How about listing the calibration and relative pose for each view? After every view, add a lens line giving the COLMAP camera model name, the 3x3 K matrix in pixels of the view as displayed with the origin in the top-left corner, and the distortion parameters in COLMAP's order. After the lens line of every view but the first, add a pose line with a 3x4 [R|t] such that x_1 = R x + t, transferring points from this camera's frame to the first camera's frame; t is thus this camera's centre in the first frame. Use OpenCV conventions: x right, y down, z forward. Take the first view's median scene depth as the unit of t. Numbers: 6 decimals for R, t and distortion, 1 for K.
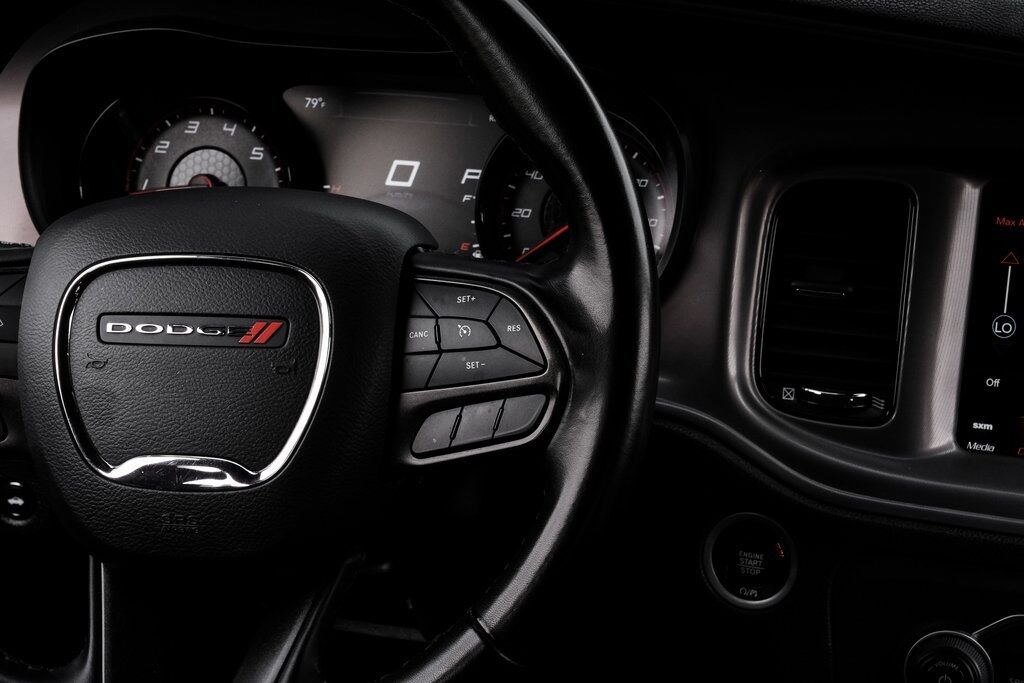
lens RADIAL K [[2322.1, 0, 512.0], [0, 2322.1, 341.5], [0, 0, 1]] dist [0.038361, 0.112637]
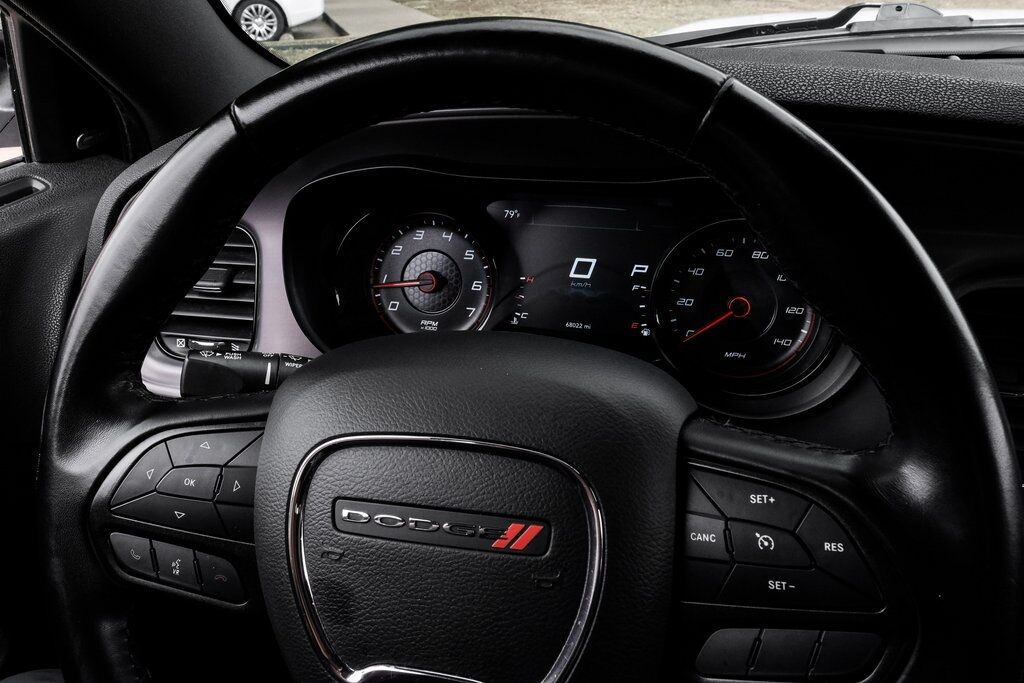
lens RADIAL K [[825.4, 0, 490.7], [0, 825.4, 238.6], [0, 0, 1]] dist [-0.005201, -0.001798]
pose [[0.998964, -0.027001, -0.036628, -0.080979], [0.026865, 0.999630, -0.004185, -0.088245], [0.036728, 0.003197, 0.999320, 0.541151]]
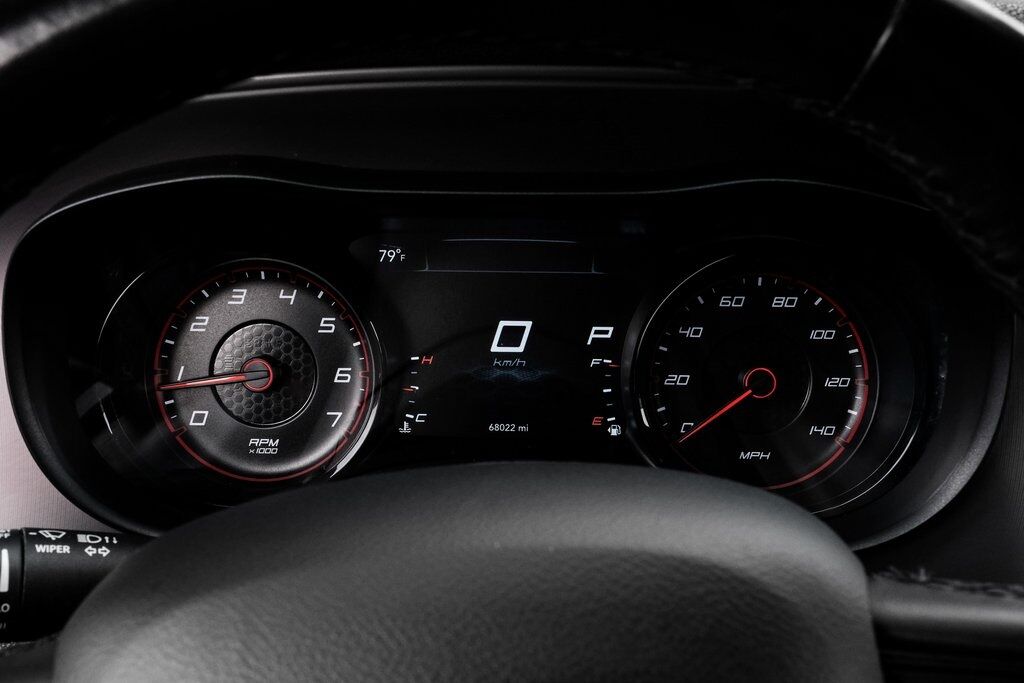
lens RADIAL K [[1093.0, 0, 512.5], [0, 1093.0, 303.0], [0, 0, 1]] dist [-0.006196, -0.024000]
pose [[0.973918, -0.076706, 0.213542, -0.127714], [0.073638, 0.997036, 0.022300, -0.092631], [-0.214620, -0.005994, 0.976679, 0.626477]]
